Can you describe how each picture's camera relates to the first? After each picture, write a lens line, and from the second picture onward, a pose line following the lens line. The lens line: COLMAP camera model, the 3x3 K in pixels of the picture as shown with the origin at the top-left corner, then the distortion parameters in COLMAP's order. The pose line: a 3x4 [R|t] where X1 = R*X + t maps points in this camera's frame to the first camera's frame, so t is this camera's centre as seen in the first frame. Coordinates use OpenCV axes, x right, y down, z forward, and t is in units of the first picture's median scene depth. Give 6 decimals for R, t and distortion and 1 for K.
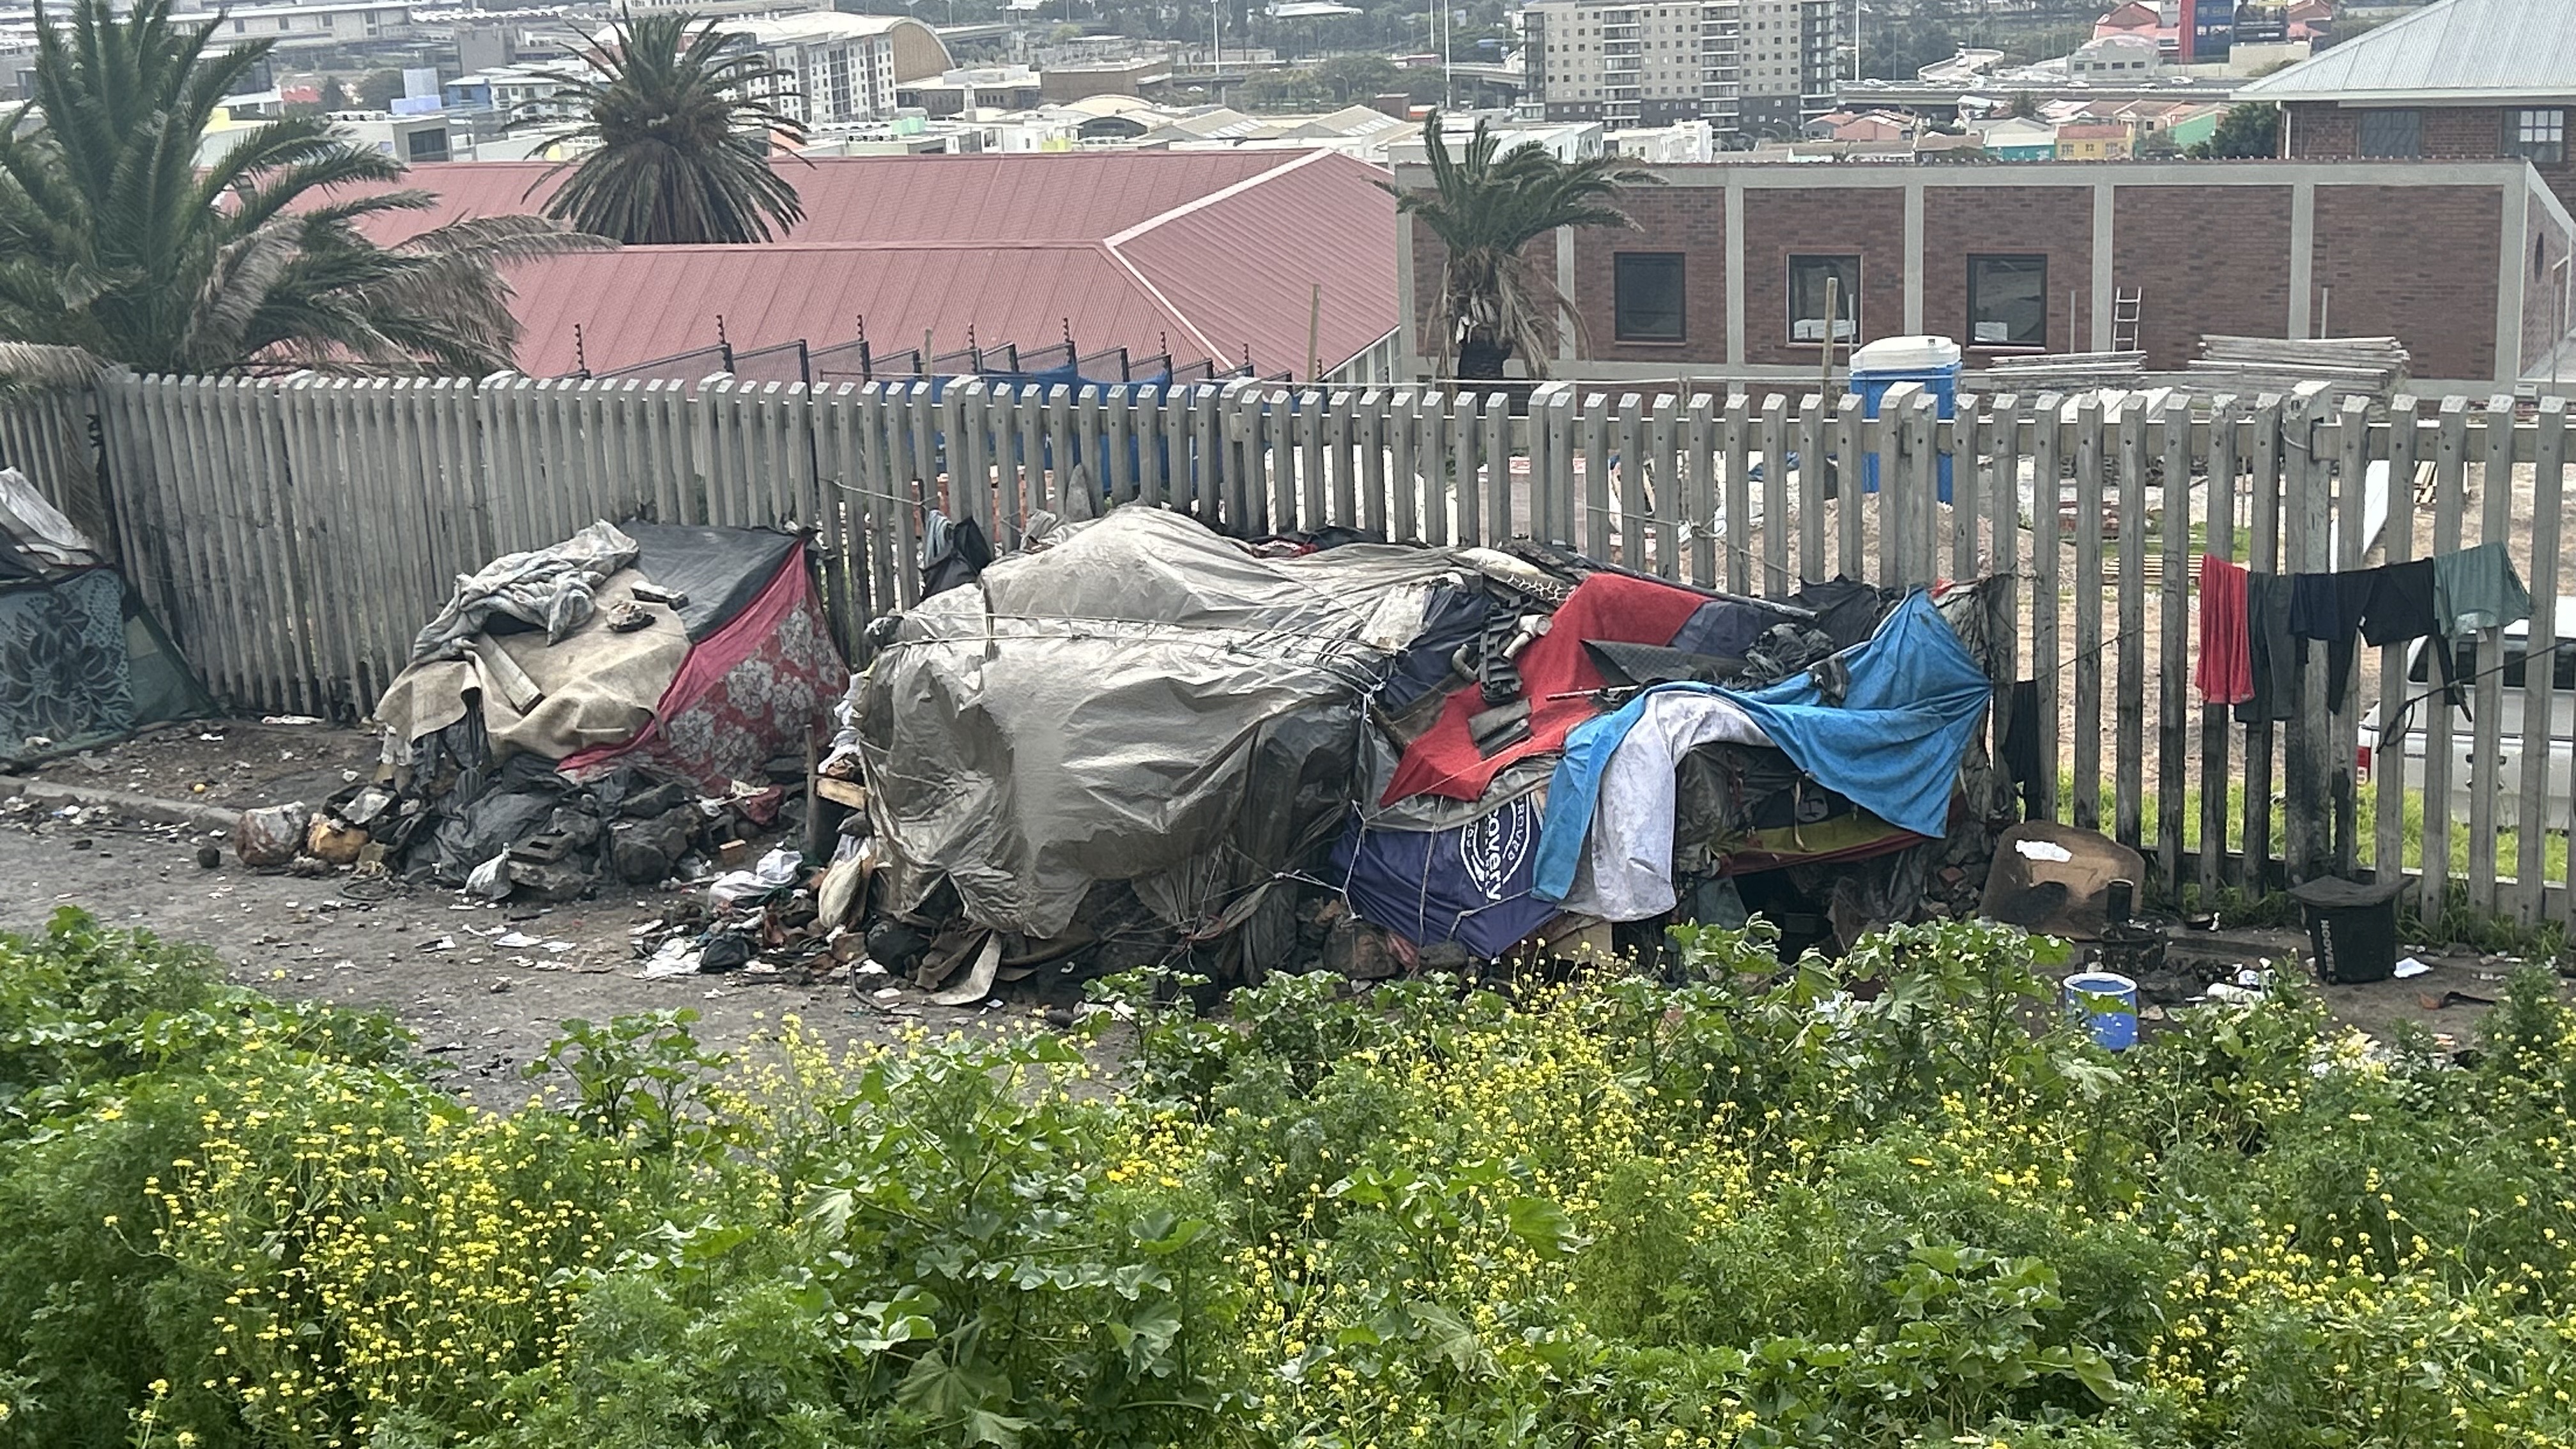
lens RADIAL K [[3489.0, 0, 1276.3], [0, 3489.0, 746.1], [0, 0, 1]] dist [0.096399, 0.000000]
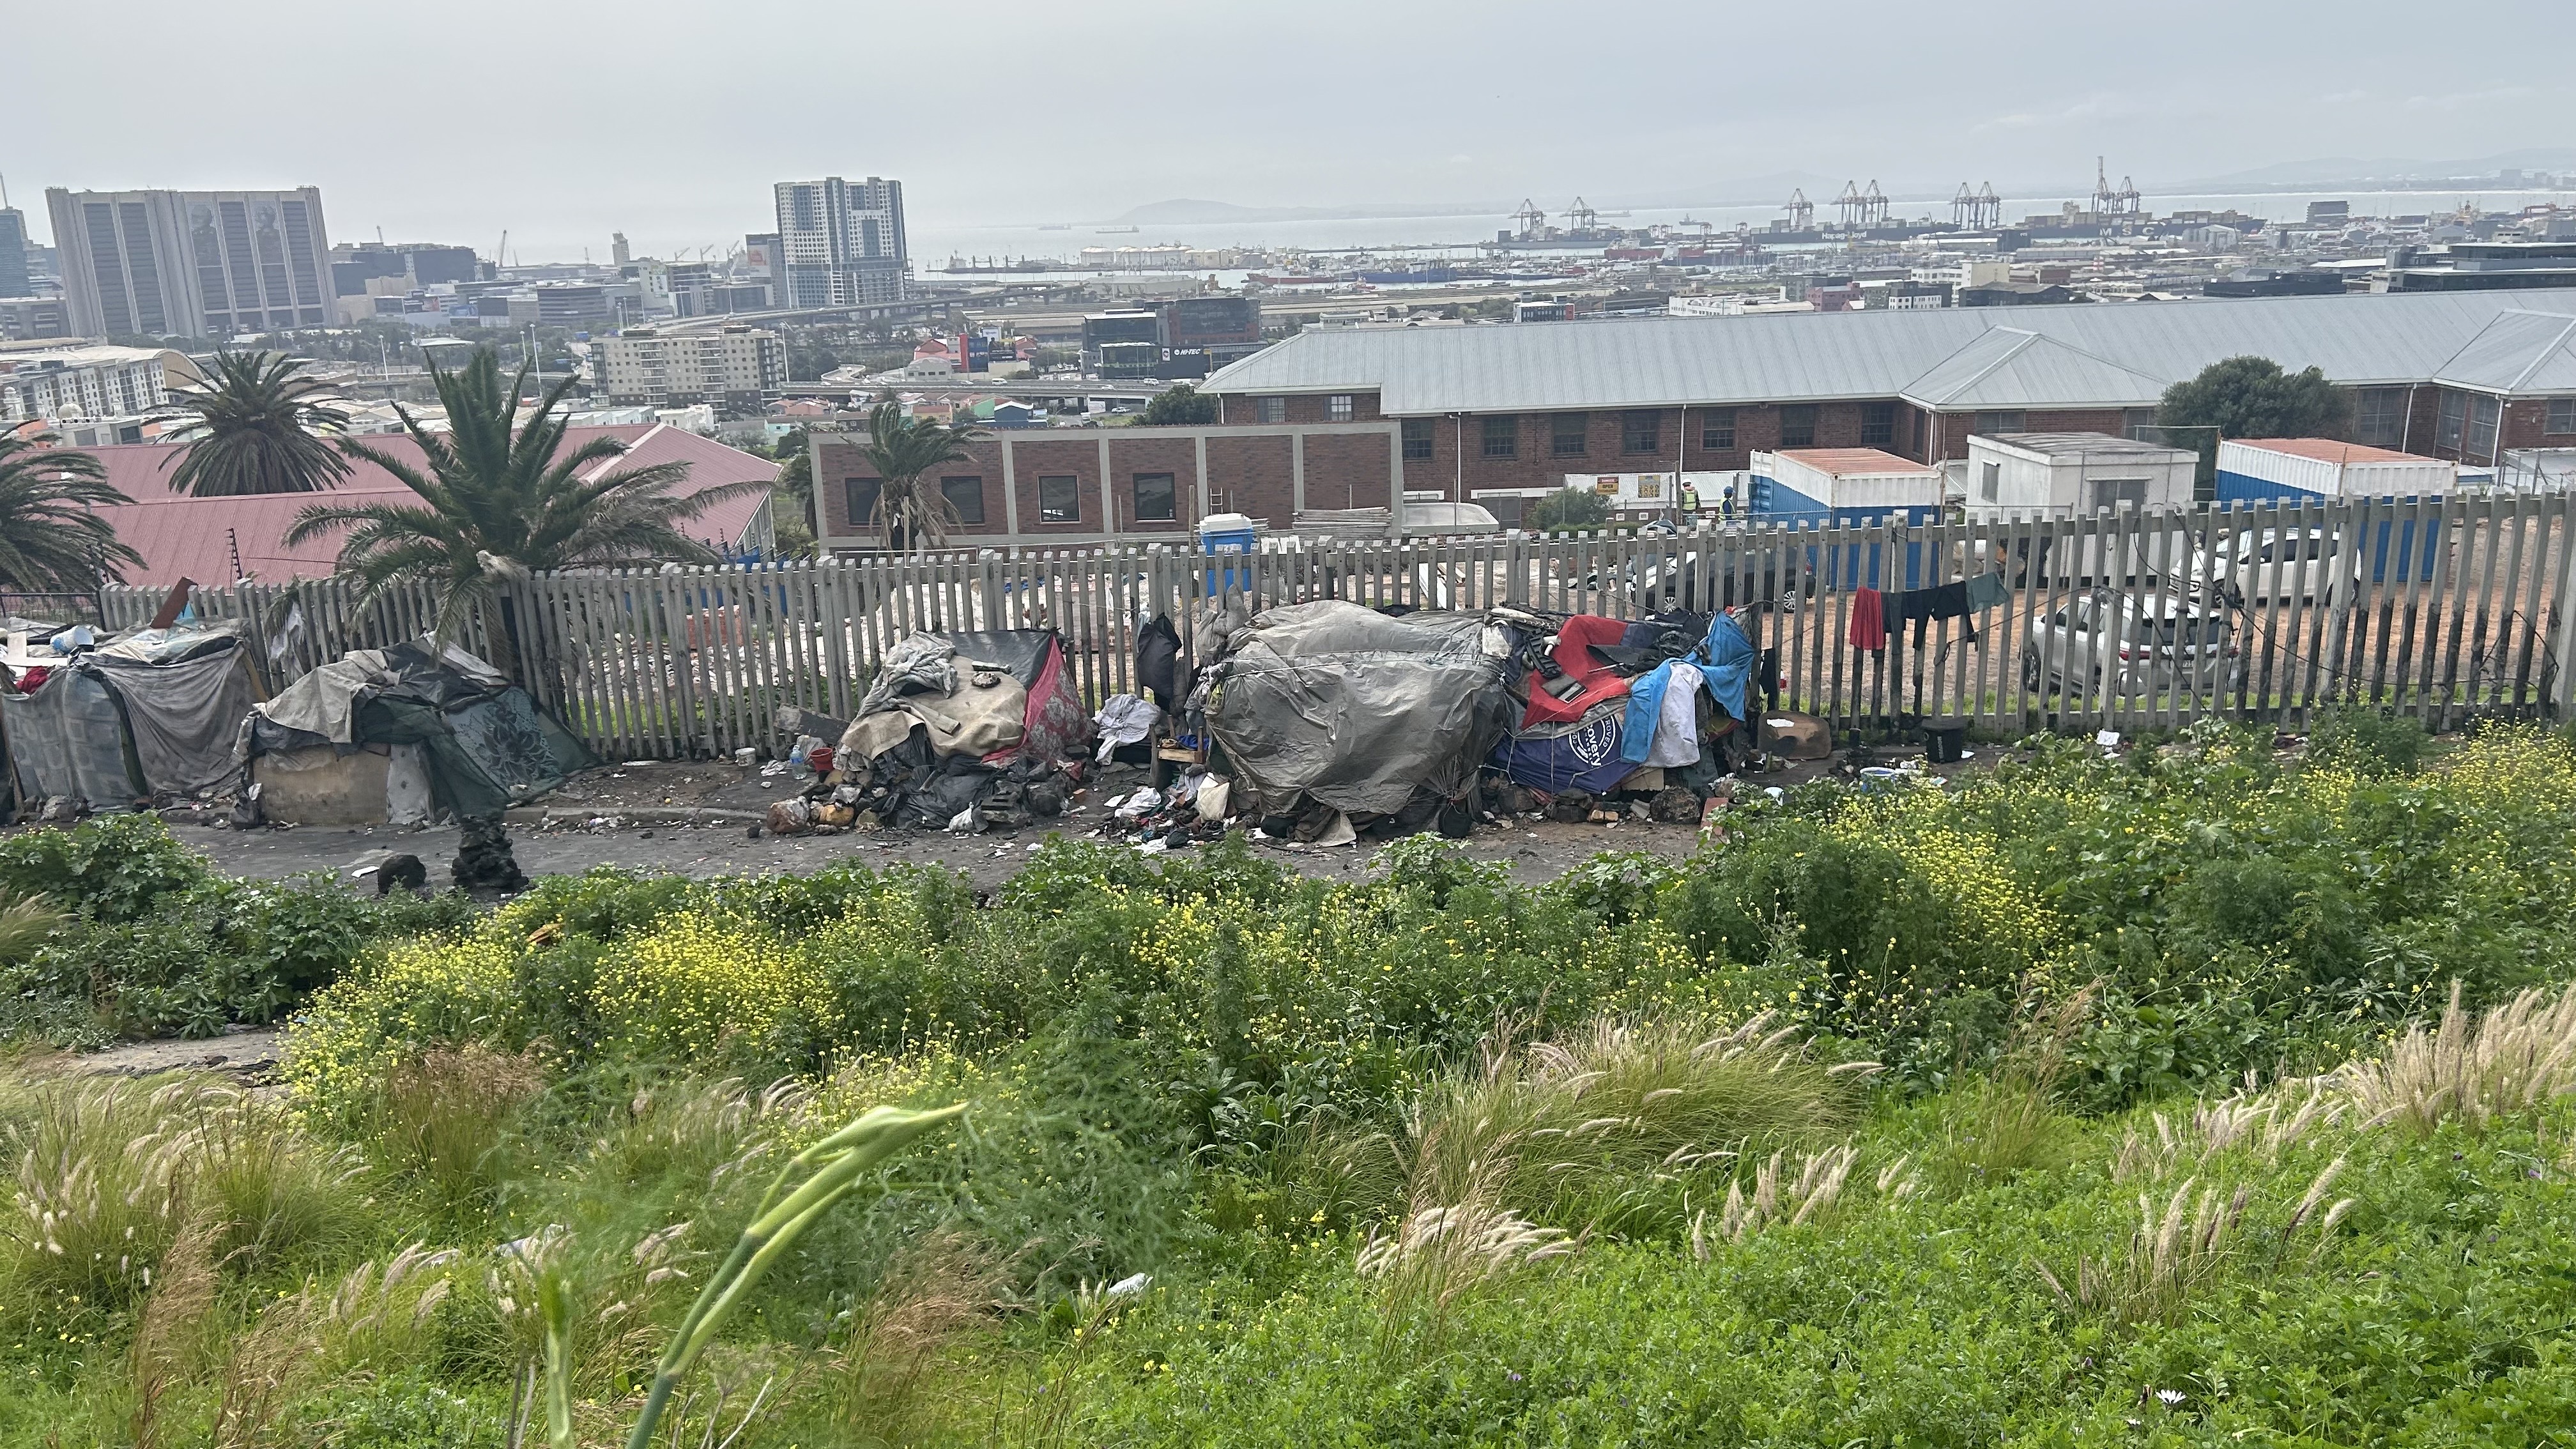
lens RADIAL K [[1905.1, 0, 1293.1], [0, 1905.1, 768.8], [0, 0, 1]] dist [0.057989, -0.086360]
pose [[0.910015, -0.095555, 0.403413, -0.372821], [0.090362, 0.995397, 0.031938, -0.005735], [-0.404607, 0.007389, 0.914461, -0.008624]]
